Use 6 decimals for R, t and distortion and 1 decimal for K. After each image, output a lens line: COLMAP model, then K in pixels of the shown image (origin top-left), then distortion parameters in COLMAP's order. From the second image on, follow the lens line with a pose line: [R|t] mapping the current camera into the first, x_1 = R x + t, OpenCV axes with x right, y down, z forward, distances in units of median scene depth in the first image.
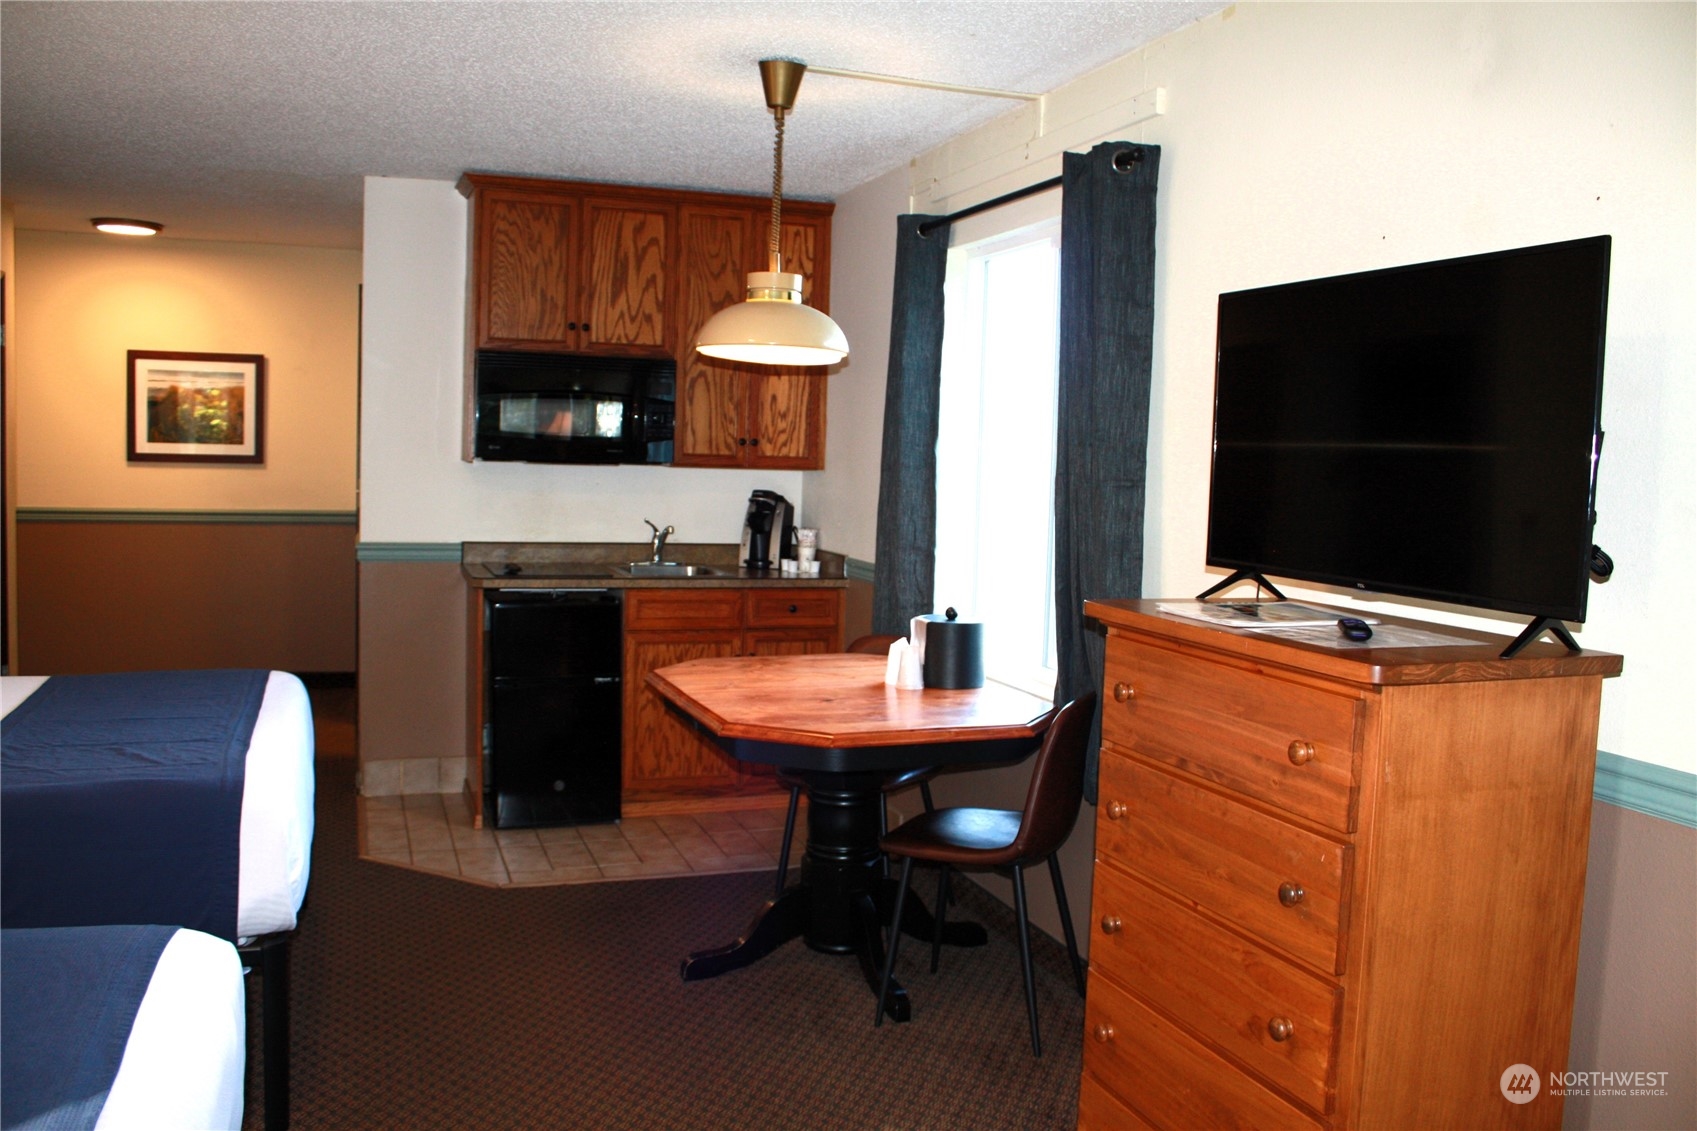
lens RADIAL K [[1393.8, 0, 856.4], [0, 1393.8, 557.8], [0, 0, 1]] dist [-0.157454, 0.121105]
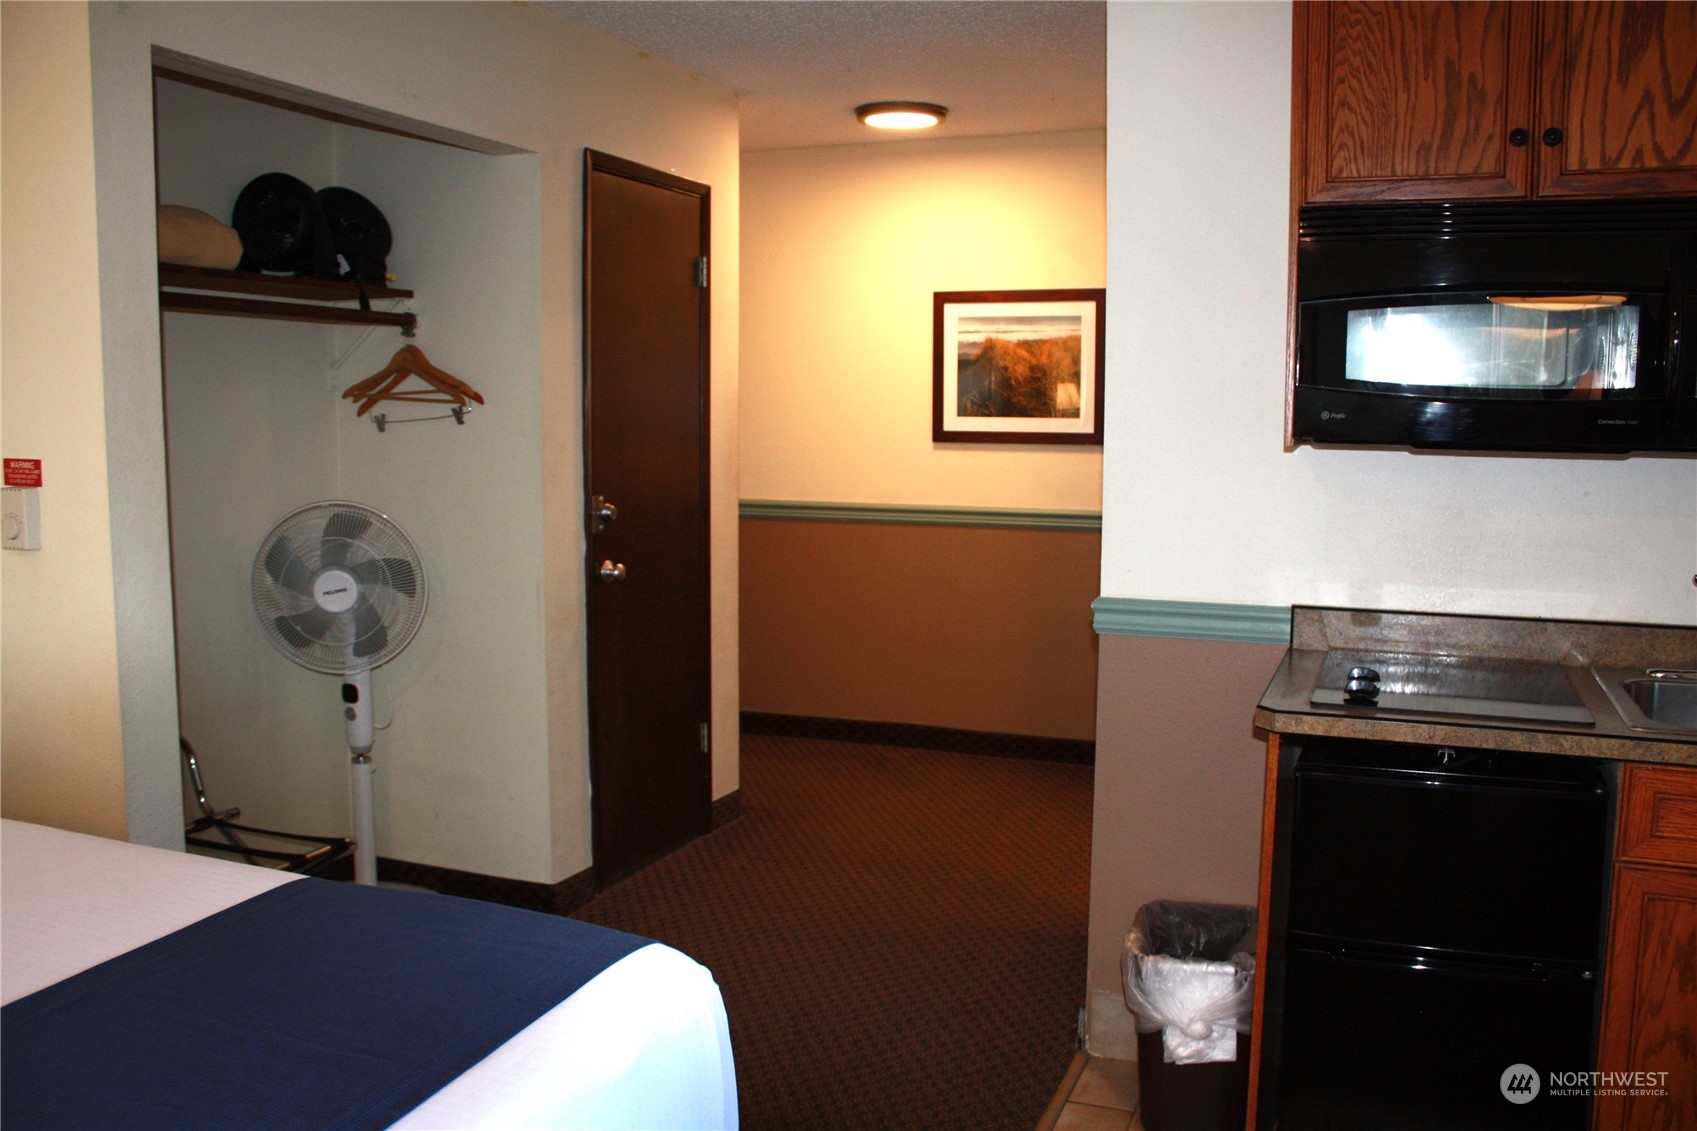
lens RADIAL K [[1393.8, 0, 875.8], [0, 1393.8, 573.4], [0, 0, 1]] dist [-0.157454, 0.121105]
pose [[0.747535, 0.050209, -0.662323, -0.068611], [-0.030151, 0.998676, 0.041677, -0.040222], [0.663538, -0.011186, 0.748059, 0.528963]]
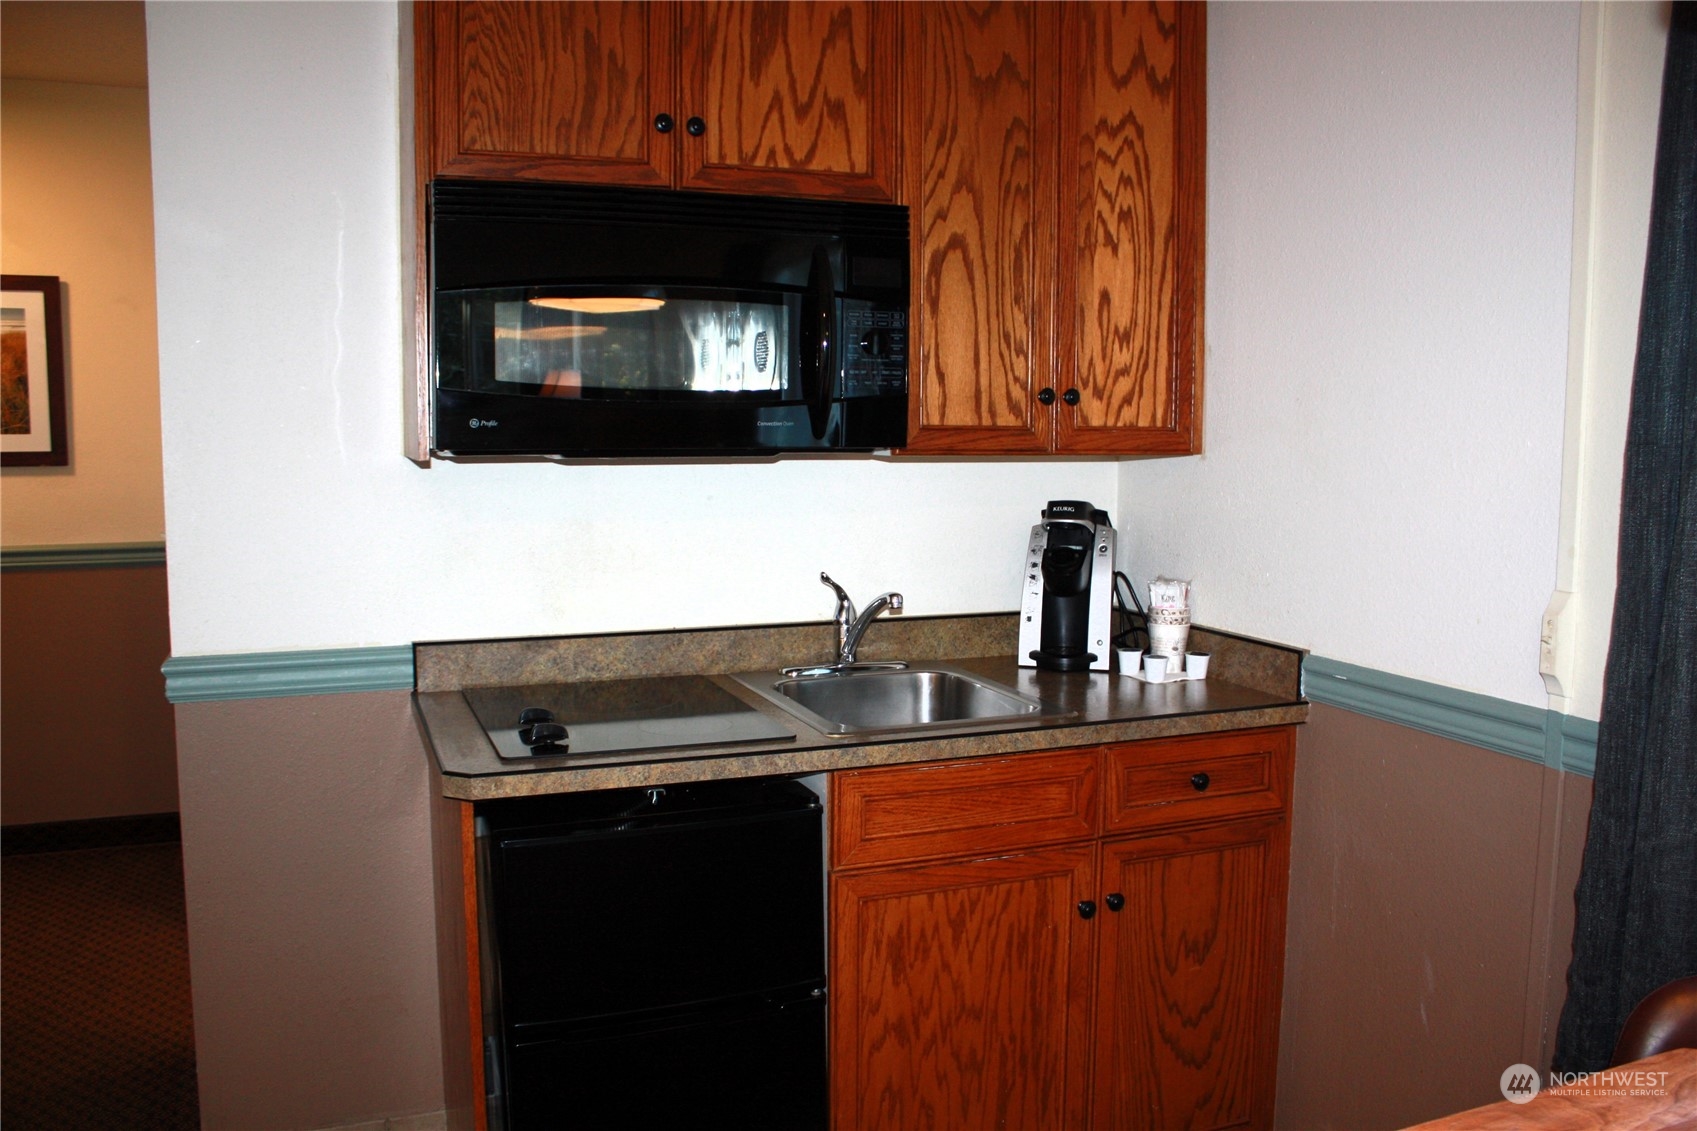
lens RADIAL K [[1393.8, 0, 852.2], [0, 1393.8, 567.8], [0, 0, 1]] dist [-0.157454, 0.121105]
pose [[0.999208, -0.031781, 0.023956, -0.158860], [0.030981, 0.998973, 0.033050, -0.046212], [-0.024982, -0.032282, 0.999167, 0.569275]]
